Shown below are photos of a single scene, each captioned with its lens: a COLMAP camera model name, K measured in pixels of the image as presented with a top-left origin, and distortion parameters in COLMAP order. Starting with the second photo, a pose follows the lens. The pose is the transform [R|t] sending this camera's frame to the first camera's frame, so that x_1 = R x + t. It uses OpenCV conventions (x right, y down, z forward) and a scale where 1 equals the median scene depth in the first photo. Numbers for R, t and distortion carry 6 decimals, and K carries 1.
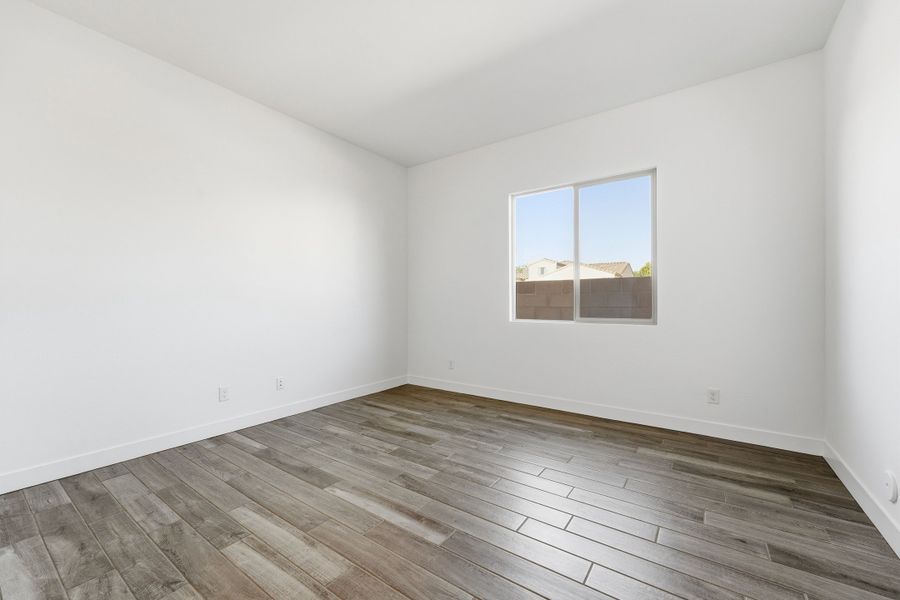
lens RADIAL K [[367.2, 0, 450.0], [0, 367.2, 300.0], [0, 0, 1]] dist [-0.000610, -0.000032]
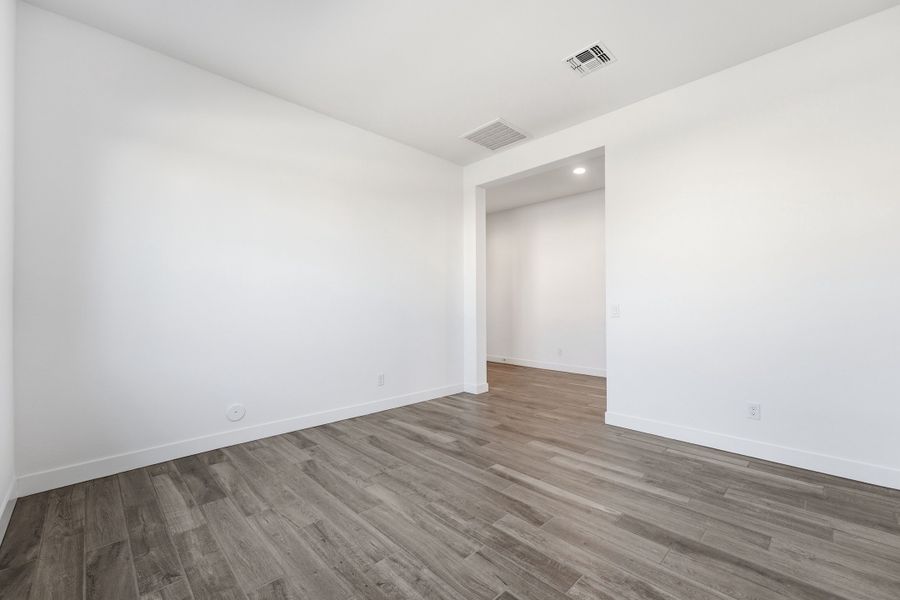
lens RADIAL K [[367.2, 0, 450.0], [0, 367.2, 300.0], [0, 0, 1]] dist [-0.000610, -0.000032]
pose [[-0.983435, 0.006014, 0.181161, -0.090162], [0.002360, 0.999790, -0.020378, 0.008045], [-0.181246, -0.019613, -0.983242, 1.893273]]
